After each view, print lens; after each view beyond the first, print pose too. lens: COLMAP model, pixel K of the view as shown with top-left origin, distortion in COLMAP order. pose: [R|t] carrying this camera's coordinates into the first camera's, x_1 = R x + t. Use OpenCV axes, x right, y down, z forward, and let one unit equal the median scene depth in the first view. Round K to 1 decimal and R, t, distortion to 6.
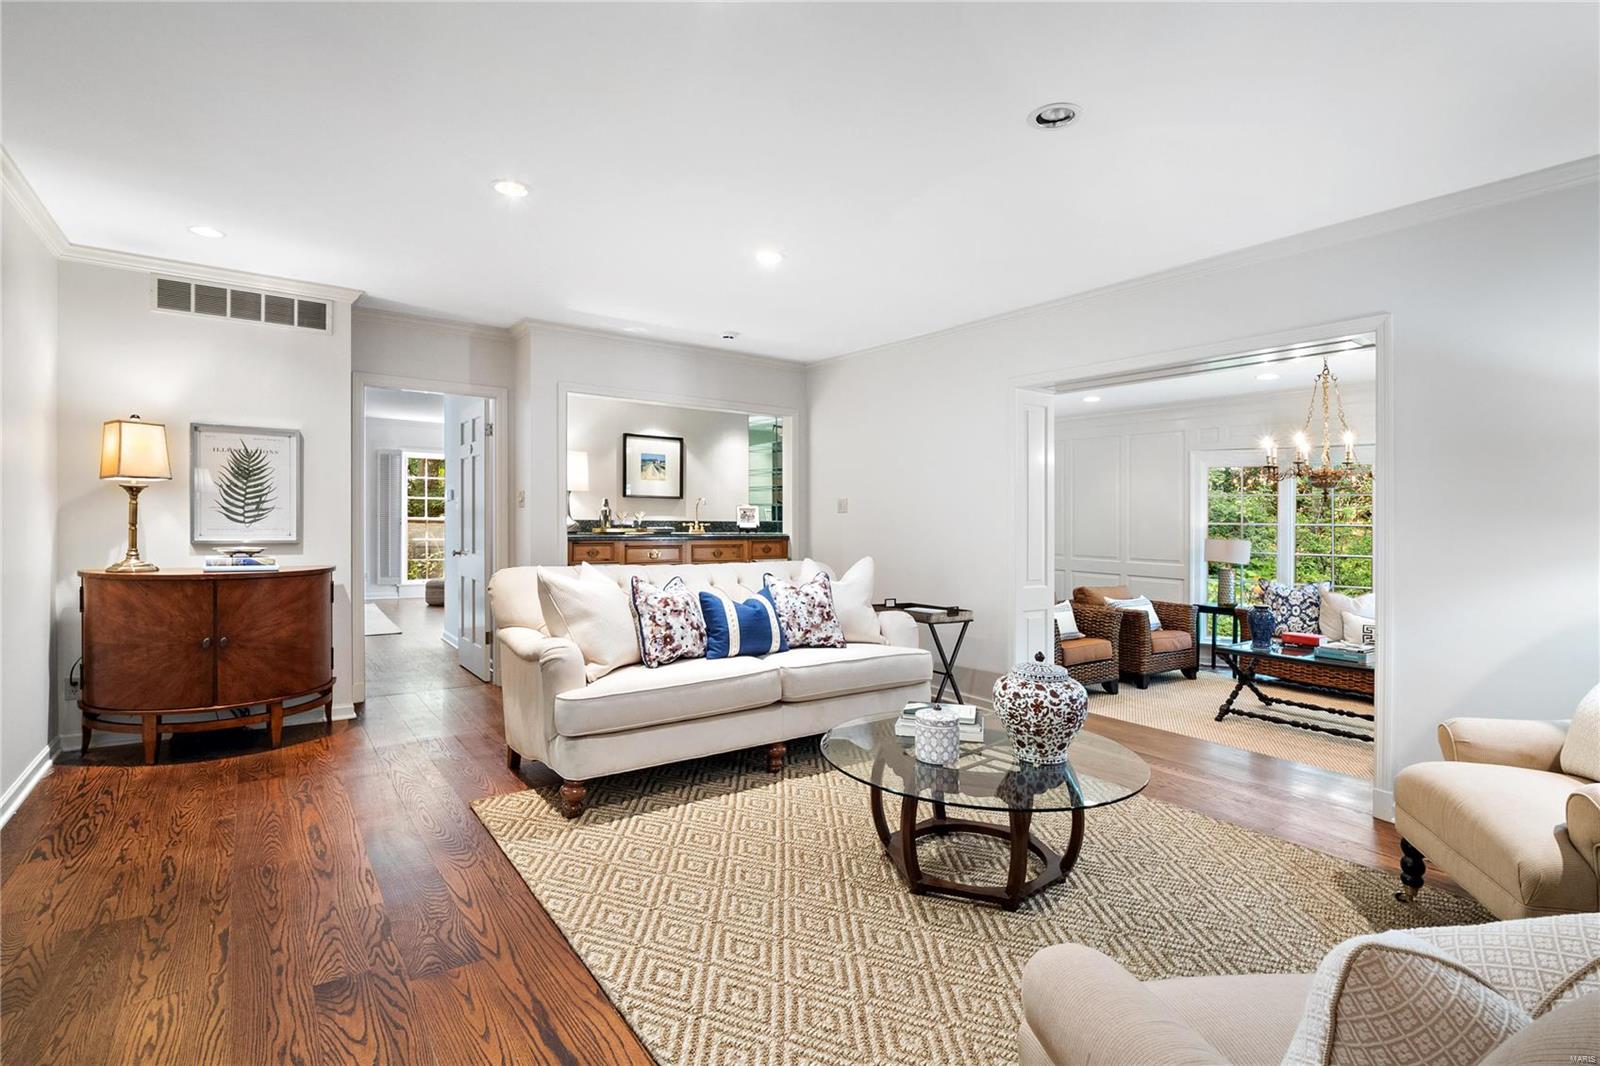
lens RADIAL K [[752.8, 0, 810.3], [0, 752.8, 500.8], [0, 0, 1]] dist [-0.020774, -0.000820]
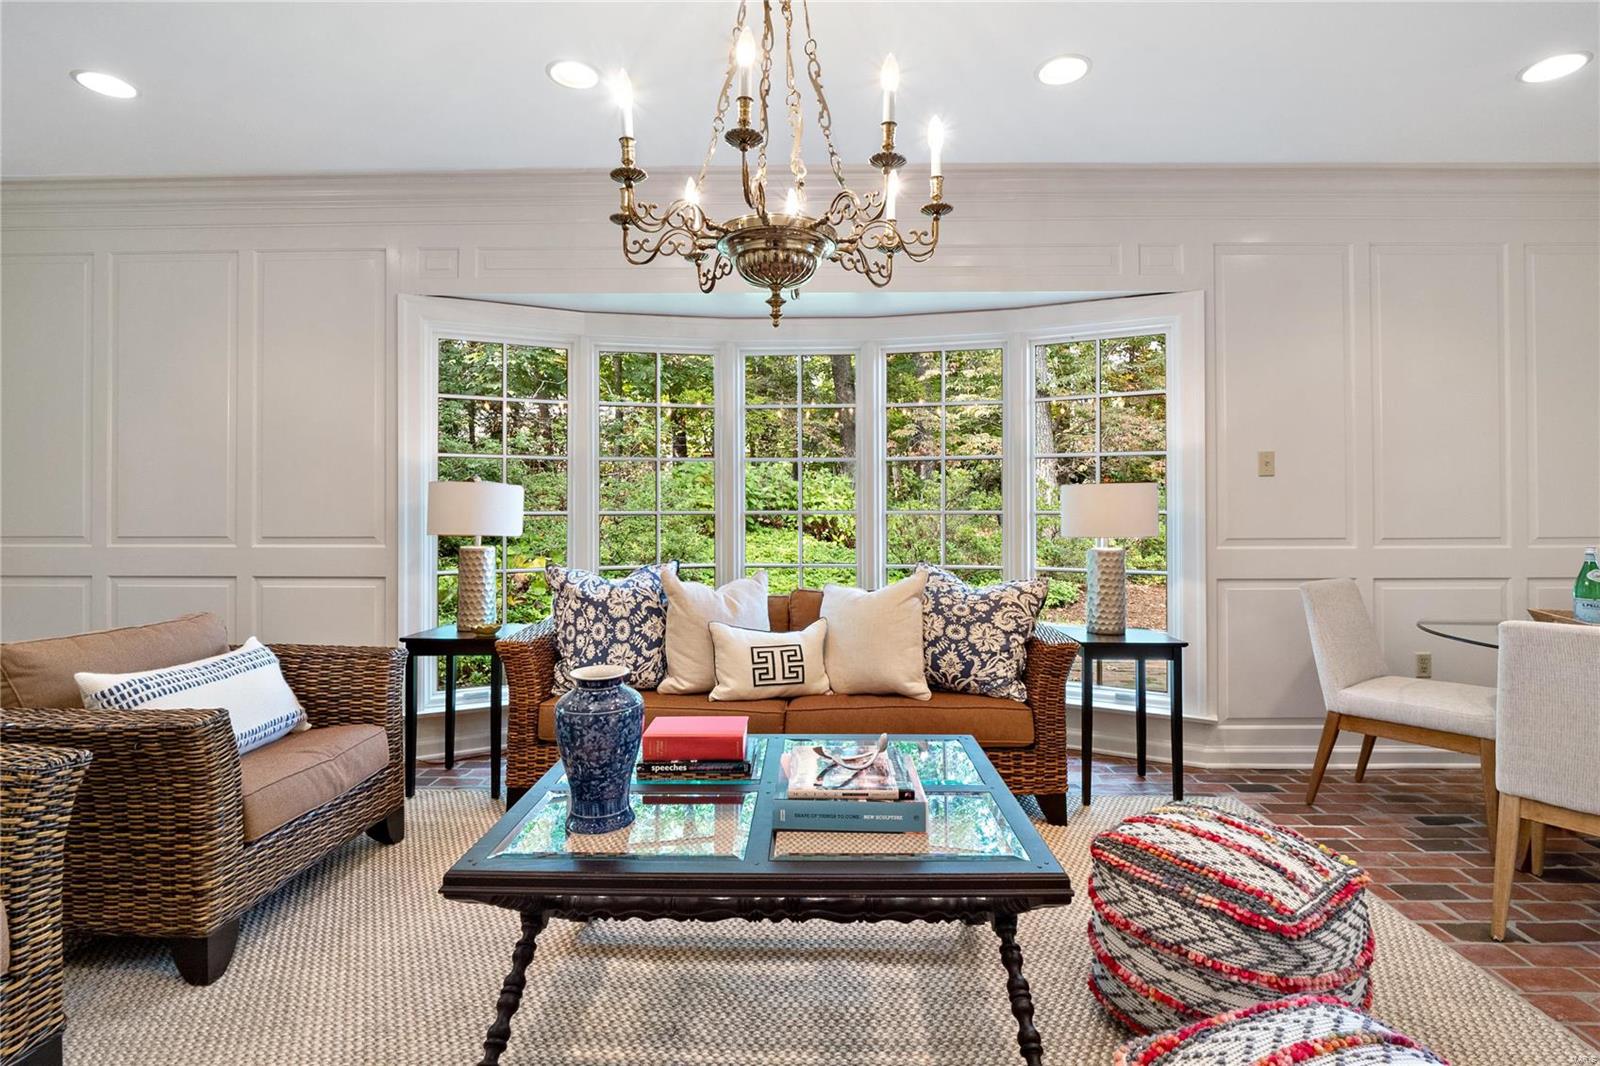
lens RADIAL K [[752.8, 0, 810.3], [0, 752.8, 500.8], [0, 0, 1]] dist [-0.020774, -0.000820]
pose [[0.592625, -0.018951, 0.805256, 0.341011], [-0.008256, 0.999528, 0.029598, 0.052090], [-0.805436, -0.024188, 0.592188, 0.620522]]
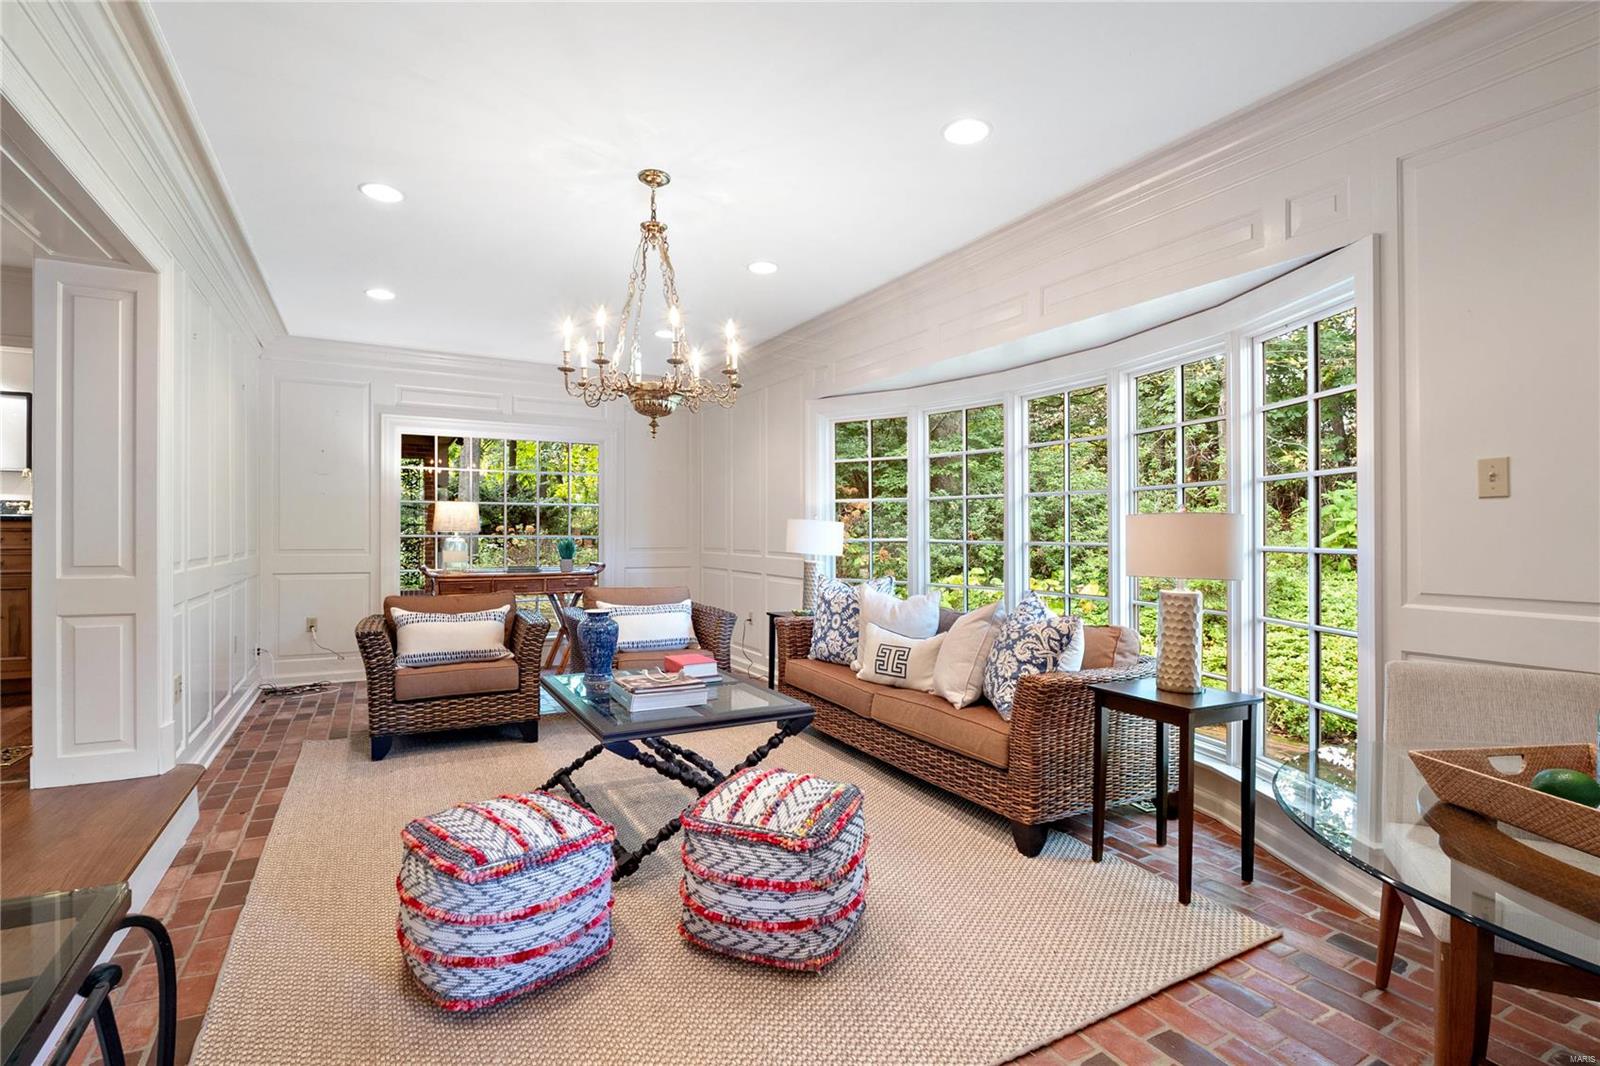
lens RADIAL K [[771.8, 0, 800.0], [0, 771.8, 533.0], [0, 0, 1]] dist [-0.000408, -0.000257]
pose [[0.992430, -0.012687, -0.122159, 0.687565], [0.015912, 0.999549, 0.025464, 0.049726], [0.121780, -0.027215, 0.992184, 0.310394]]
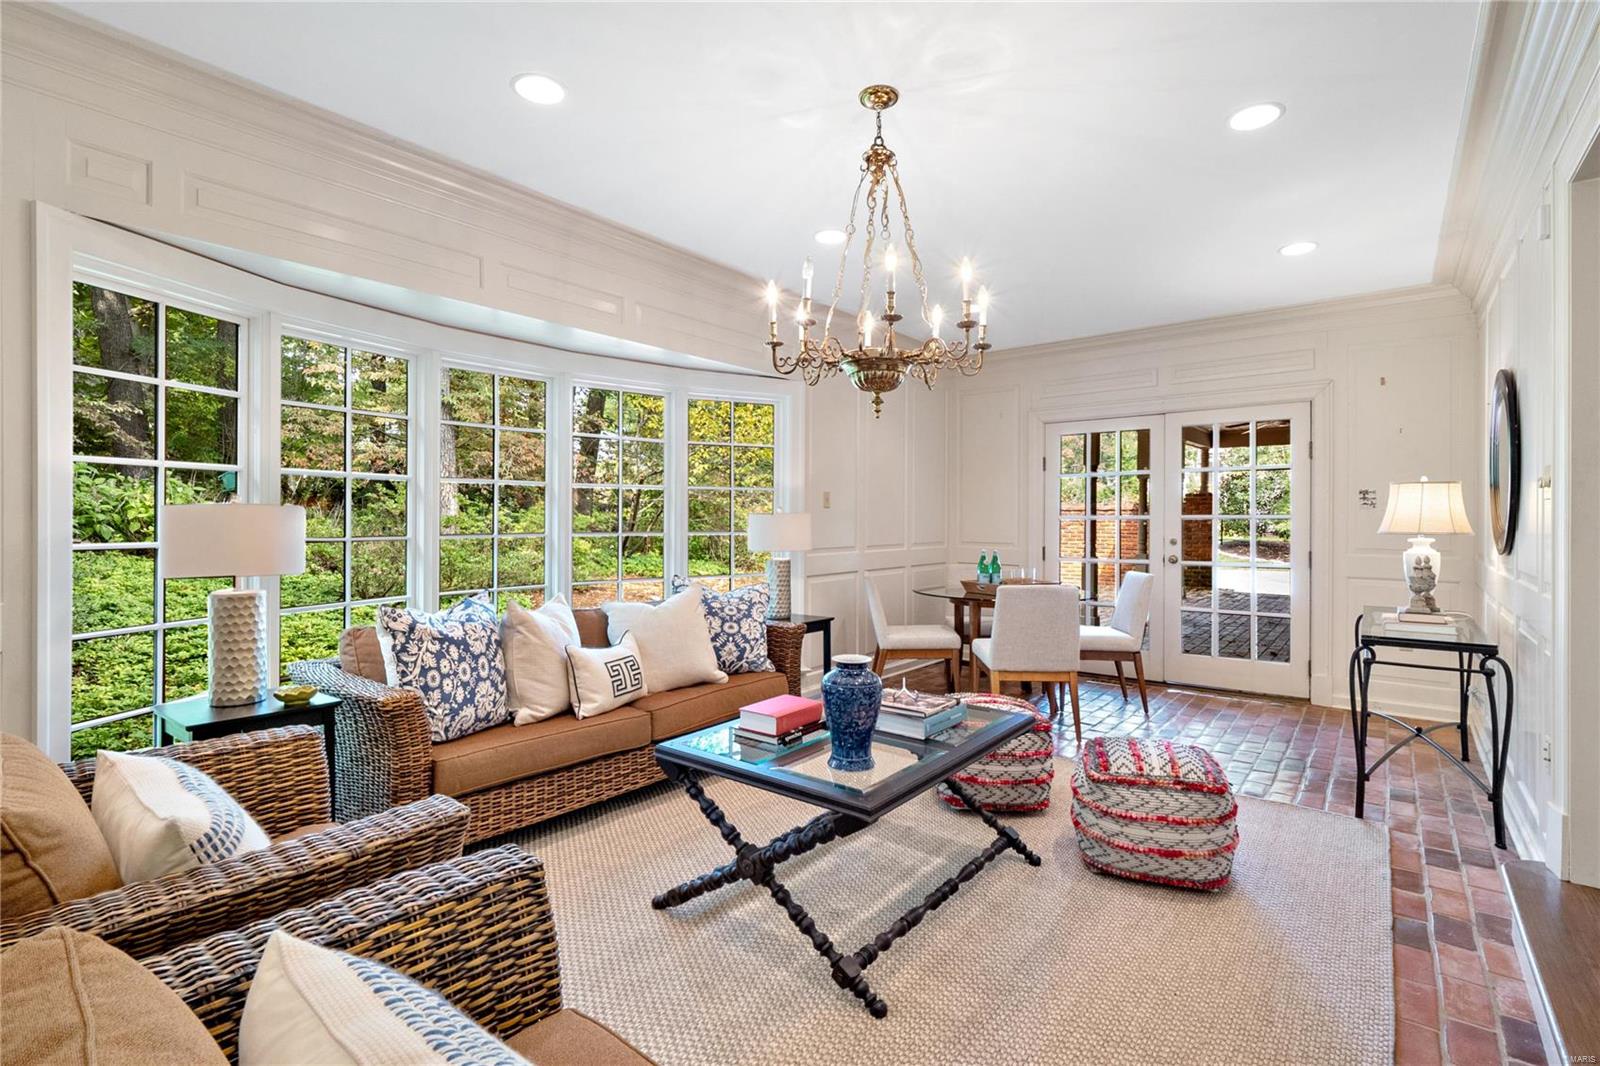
lens RADIAL K [[741.0, 0, 790.8], [0, 741.0, 525.4], [0, 0, 1]] dist [-0.019337, -0.000153]
pose [[-0.265790, -0.039012, 0.963241, 0.191543], [-0.039386, 0.998786, 0.029583, 0.045061], [-0.963226, -0.030075, -0.267003, 0.922824]]
